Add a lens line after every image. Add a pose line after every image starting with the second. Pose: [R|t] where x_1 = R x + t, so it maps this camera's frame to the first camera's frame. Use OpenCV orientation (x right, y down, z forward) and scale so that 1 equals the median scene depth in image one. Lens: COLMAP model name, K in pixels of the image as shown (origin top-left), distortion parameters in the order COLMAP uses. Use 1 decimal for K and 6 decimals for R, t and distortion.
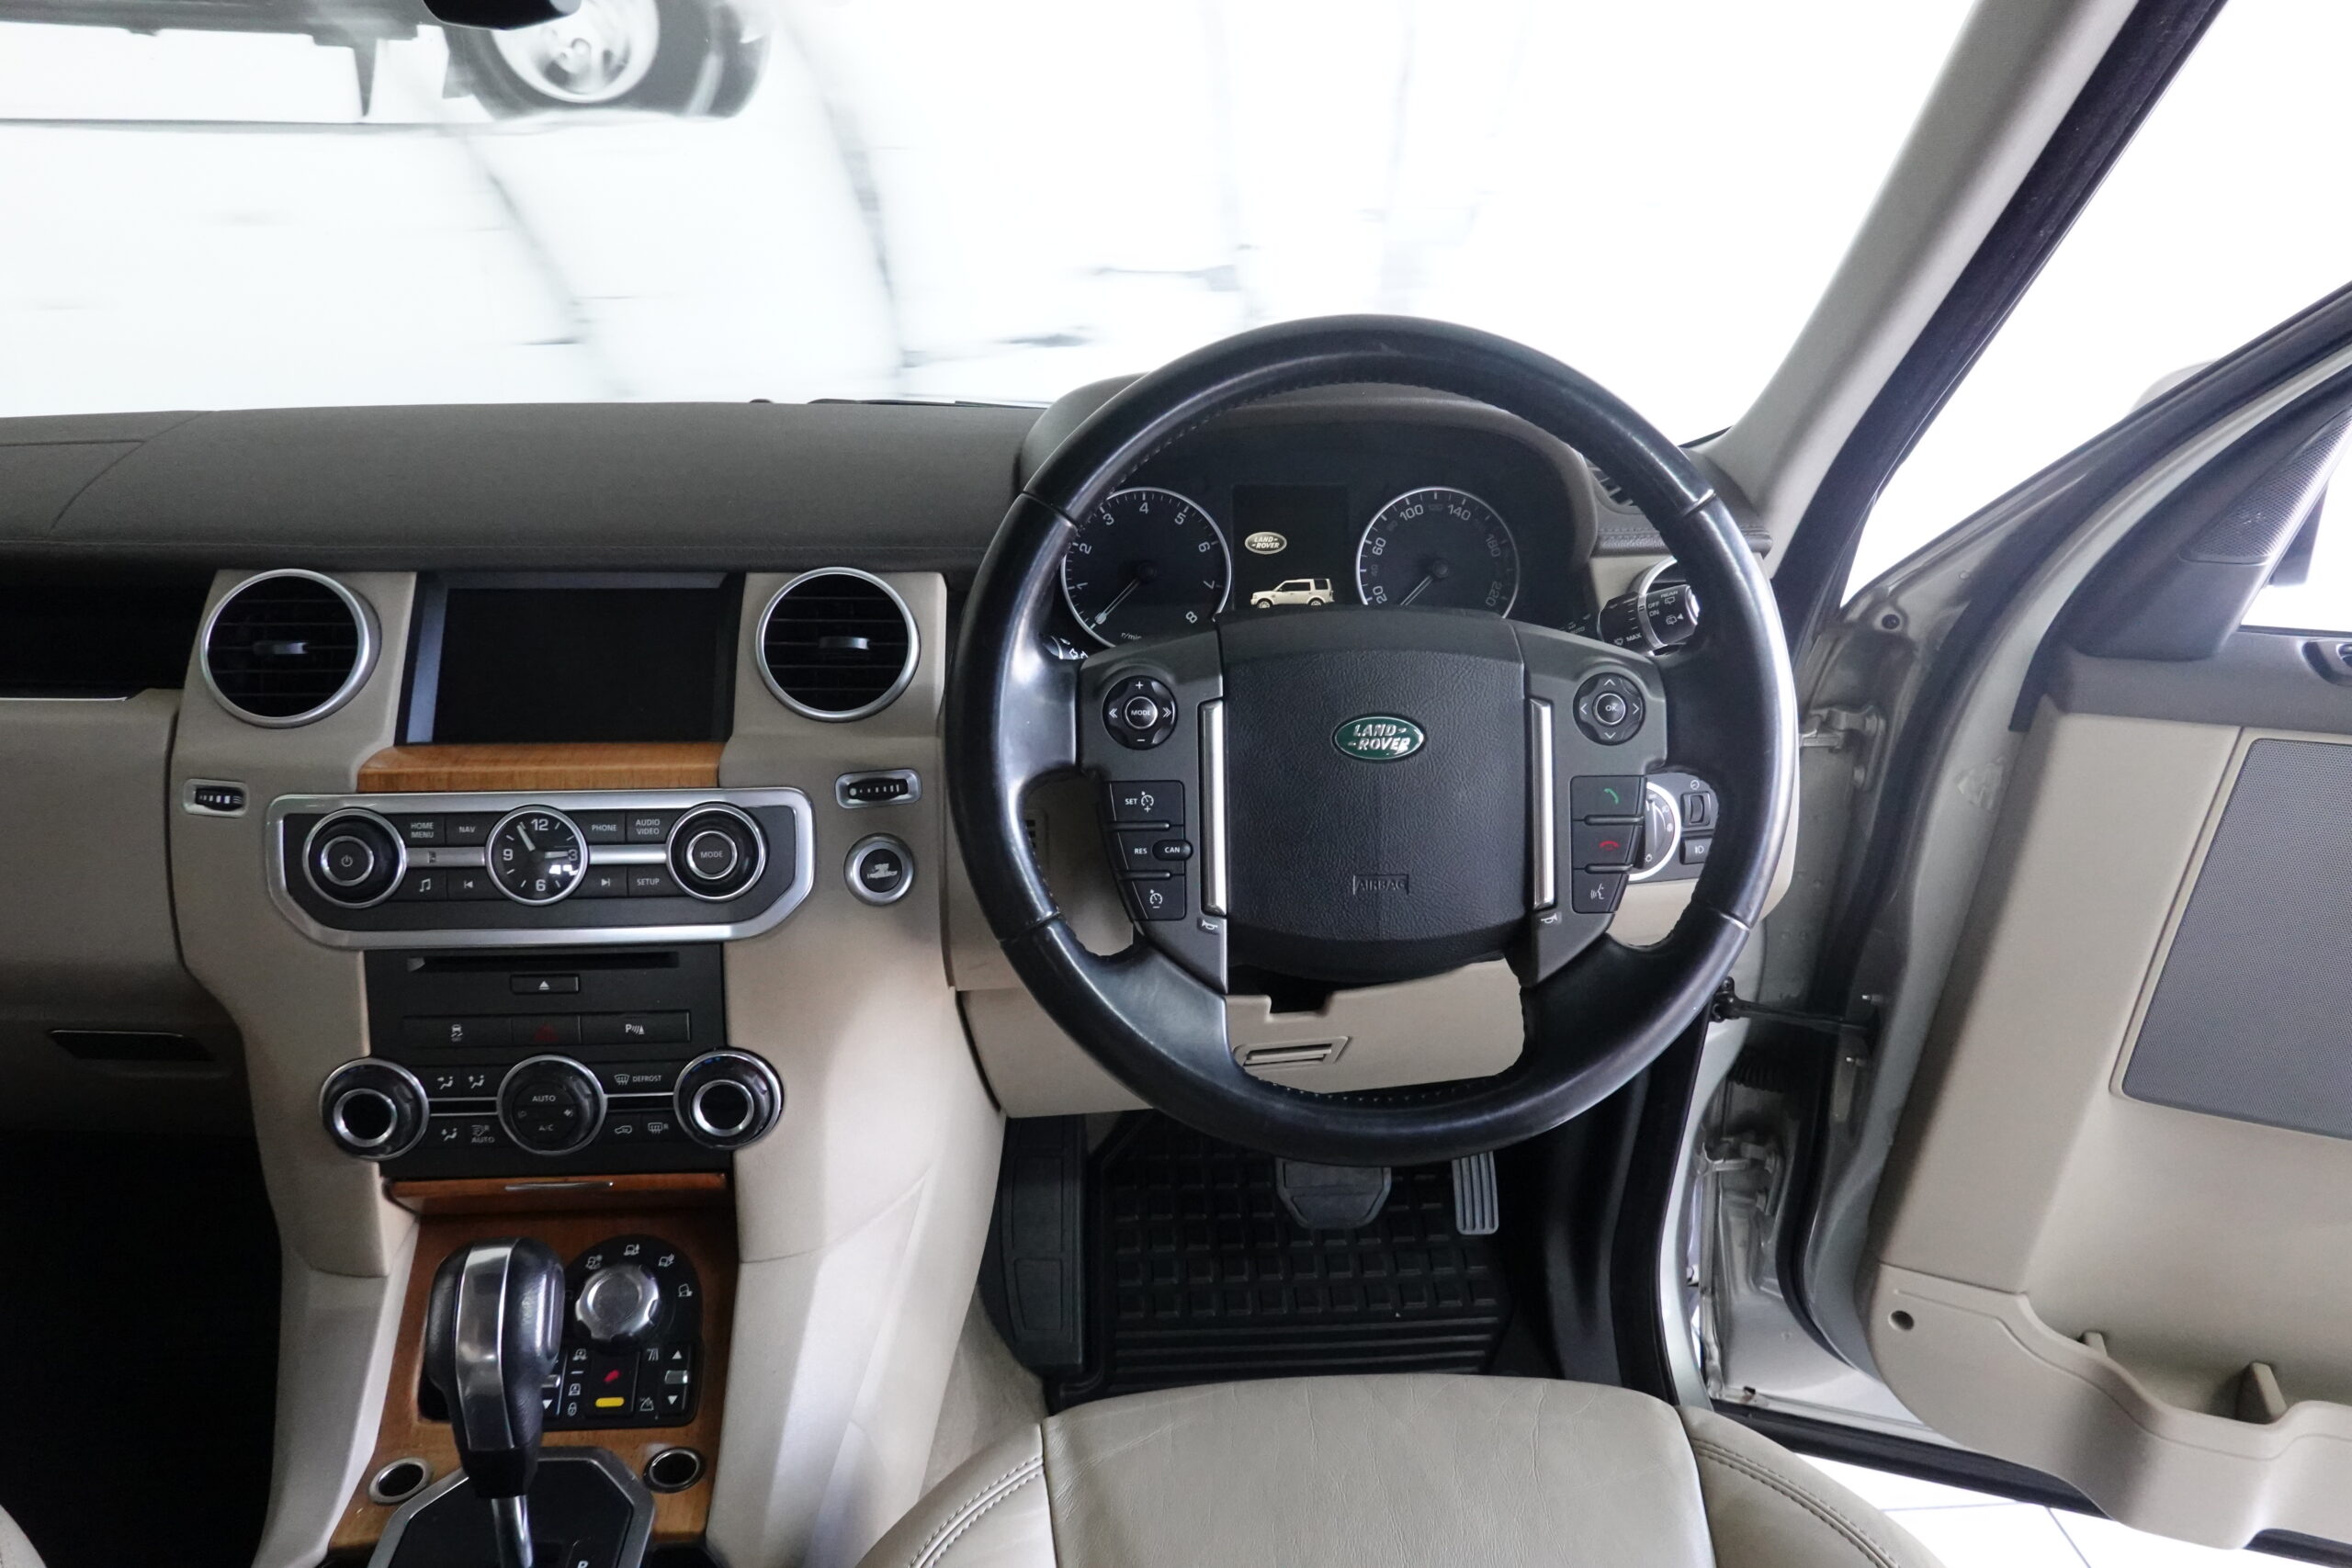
lens RADIAL K [[1574.3, 0, 1176.0], [0, 1574.3, 784.0], [0, 0, 1]] dist [-0.002418, -0.001106]
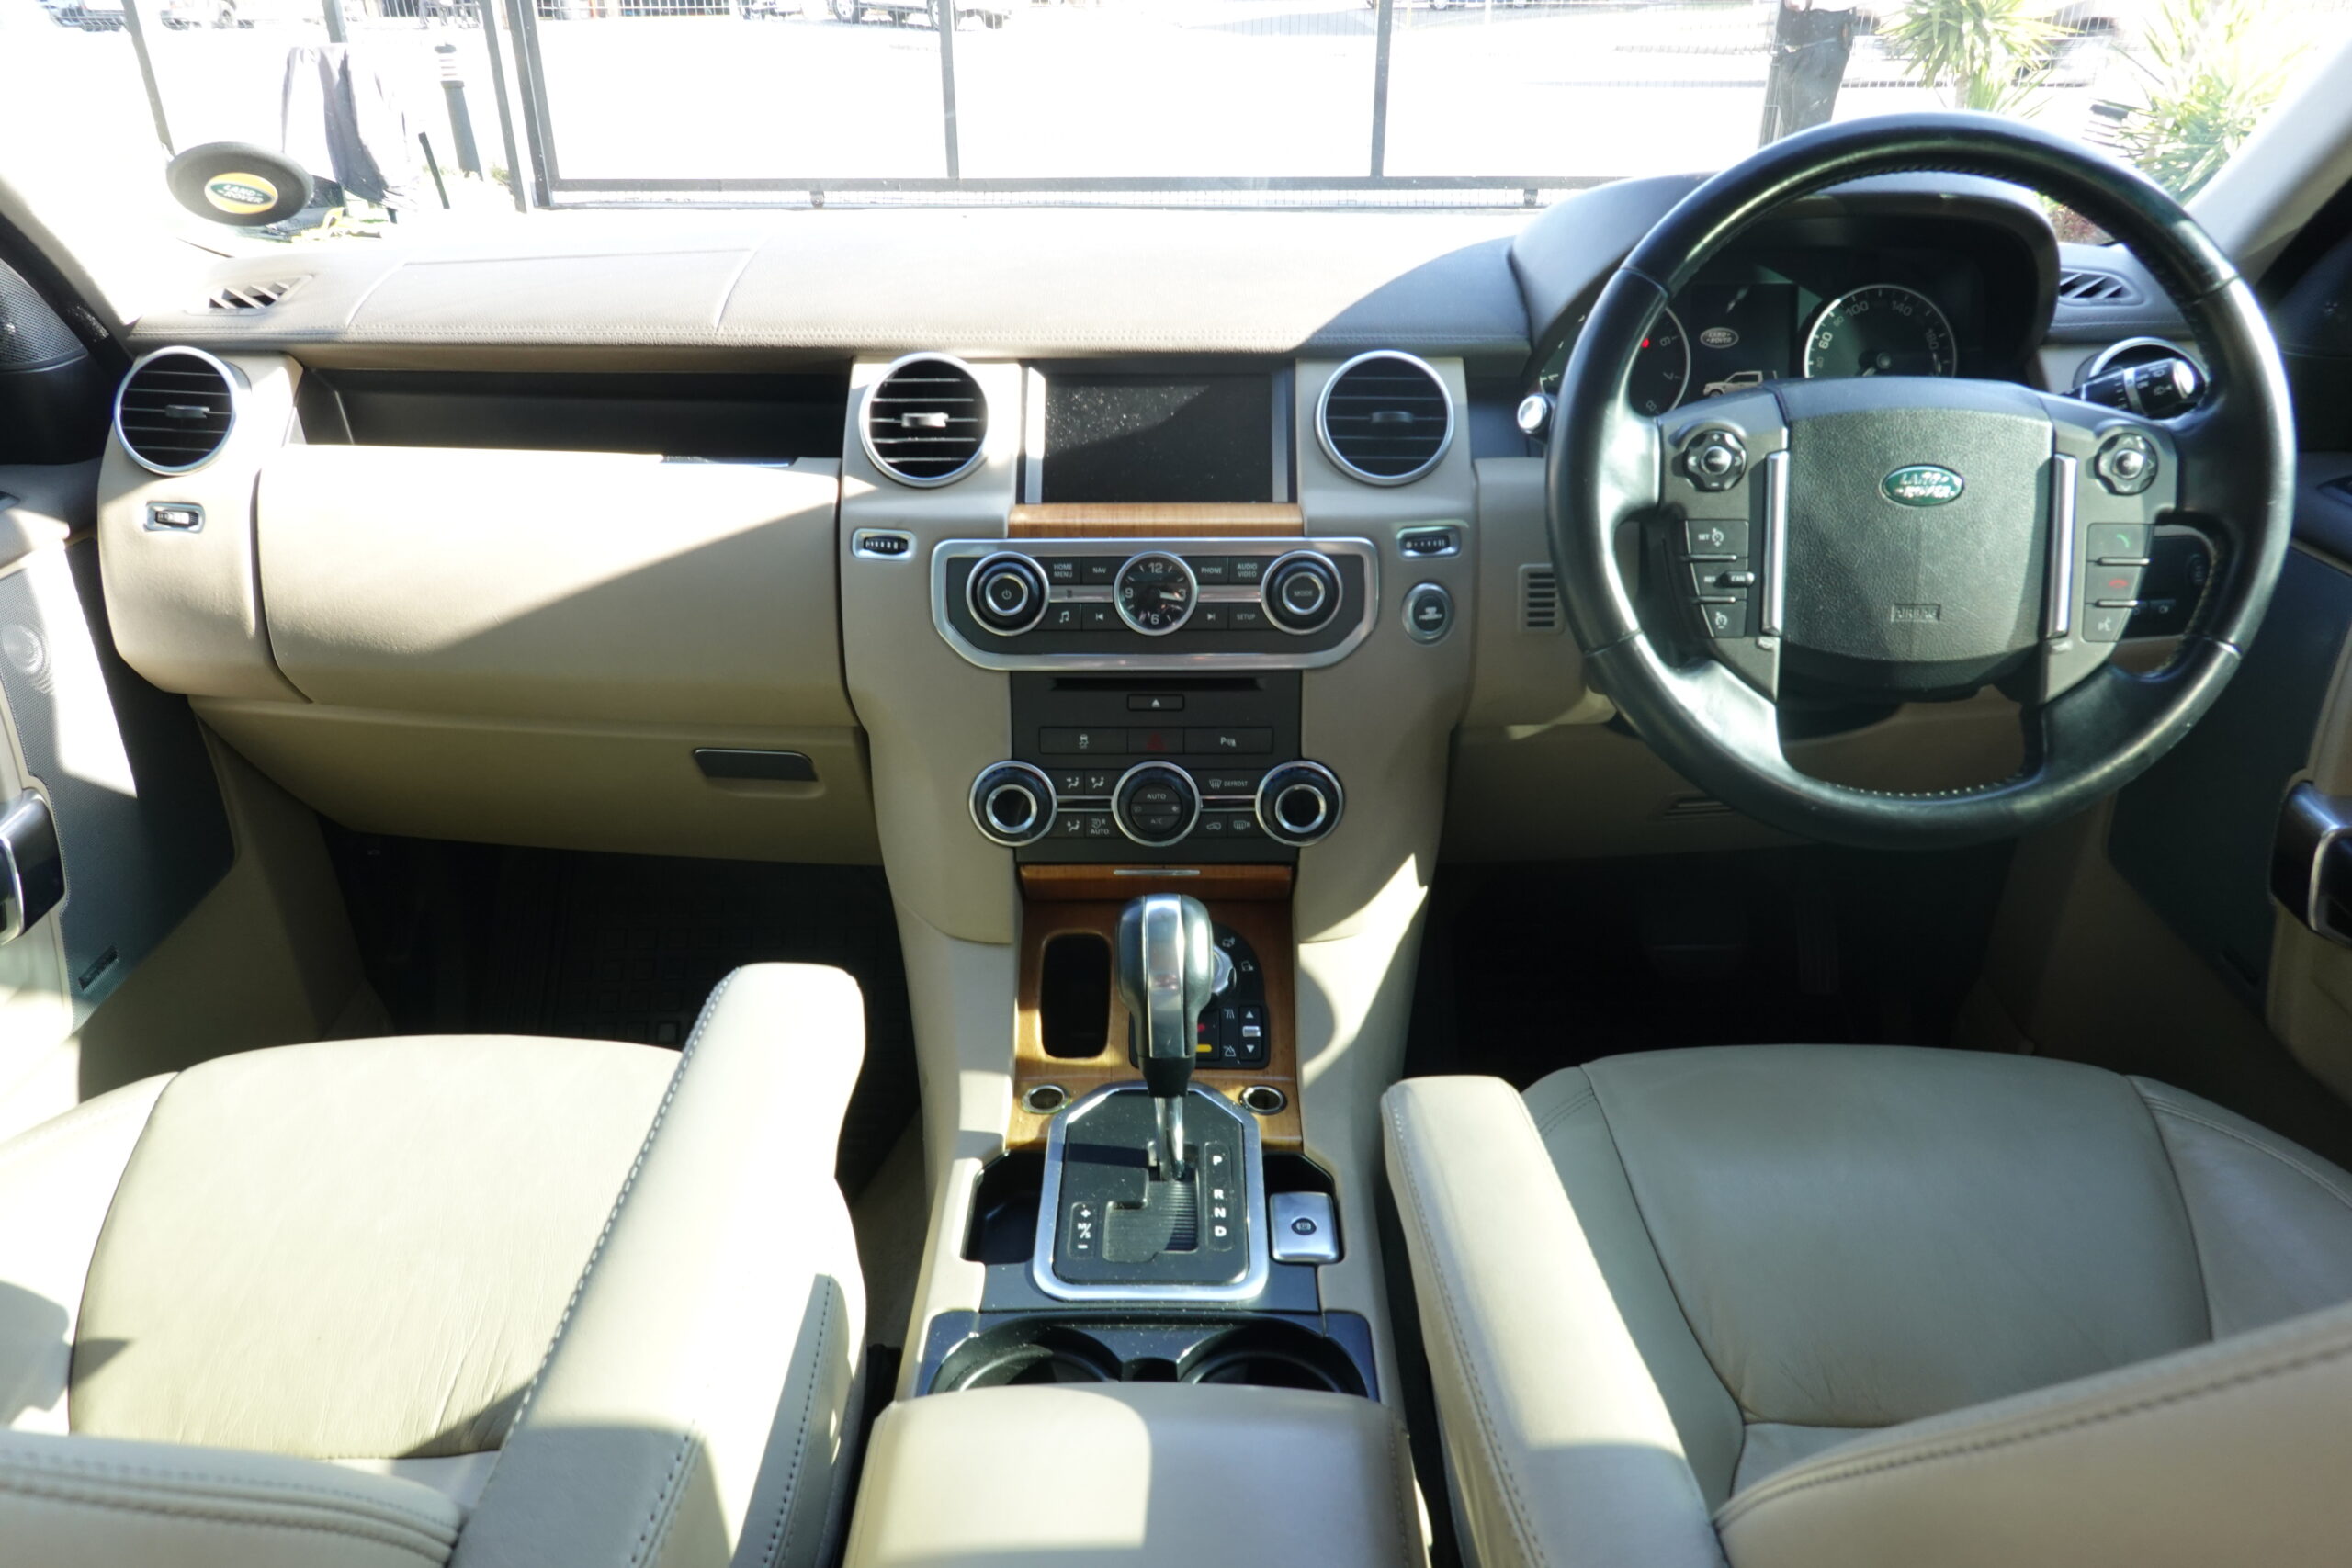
lens RADIAL K [[1572.3, 0, 1178.7], [0, 1572.3, 784.0], [0, 0, 1]] dist [-0.006747, 0.003672]
pose [[0.996419, 0.017962, -0.082621, -0.281037], [-0.010745, 0.996152, 0.086976, 0.084028], [0.083865, -0.085777, 0.992778, -0.192368]]
